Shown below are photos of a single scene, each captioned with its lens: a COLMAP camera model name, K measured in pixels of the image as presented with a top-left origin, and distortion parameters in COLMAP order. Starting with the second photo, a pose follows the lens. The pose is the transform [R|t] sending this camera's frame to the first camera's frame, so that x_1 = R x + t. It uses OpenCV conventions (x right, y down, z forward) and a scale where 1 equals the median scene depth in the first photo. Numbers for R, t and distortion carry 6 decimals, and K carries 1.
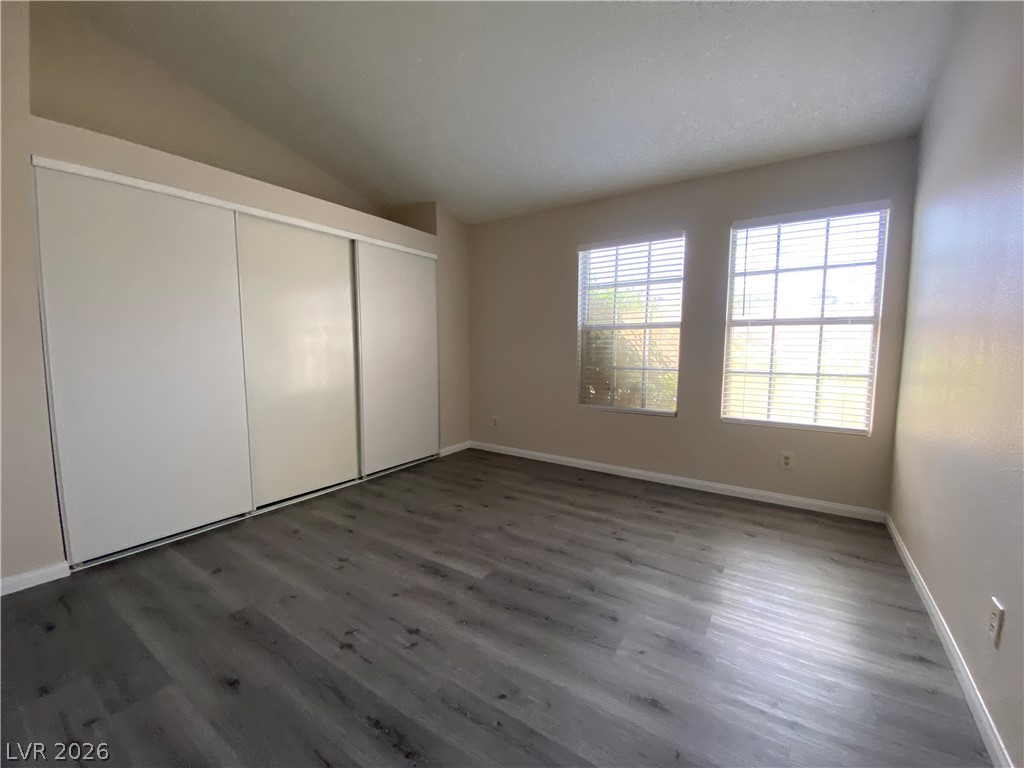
lens RADIAL K [[416.9, 0, 513.7], [0, 416.9, 381.0], [0, 0, 1]] dist [0.051151, -0.032842]
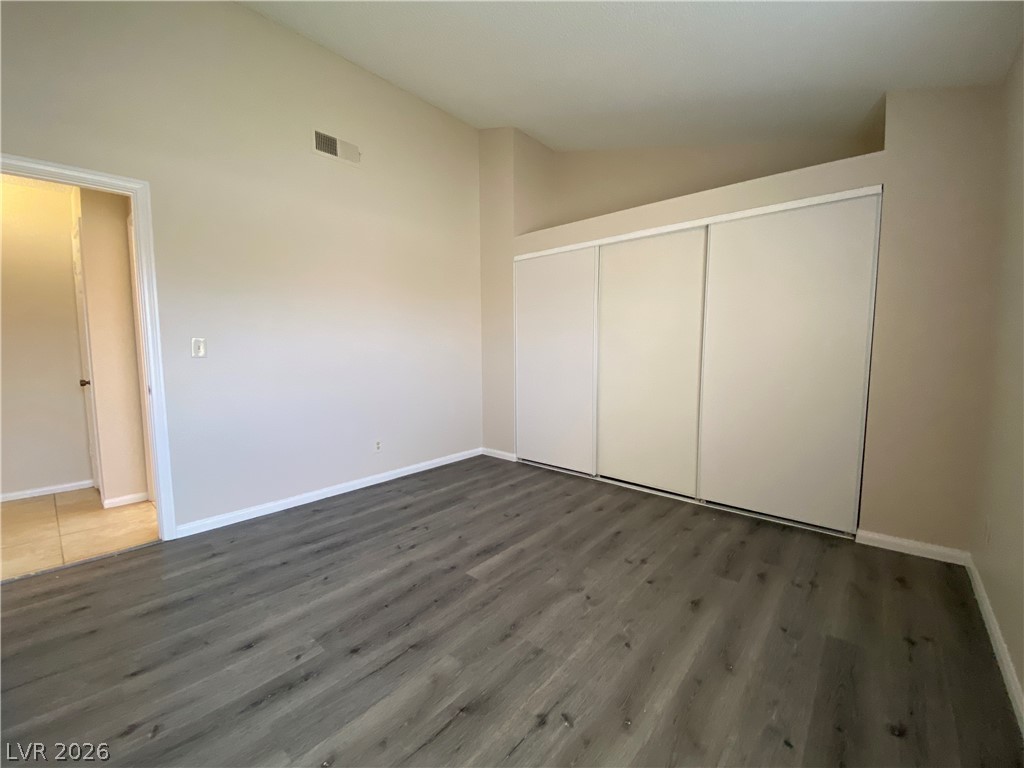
lens RADIAL K [[420.2, 0, 515.5], [0, 420.2, 384.9], [0, 0, 1]] dist [0.004052, -0.000287]
pose [[-0.122124, 0.091846, -0.988256, 0.732605], [-0.085470, 0.991037, 0.102666, -0.087347], [0.988828, 0.097004, -0.113179, 0.984552]]
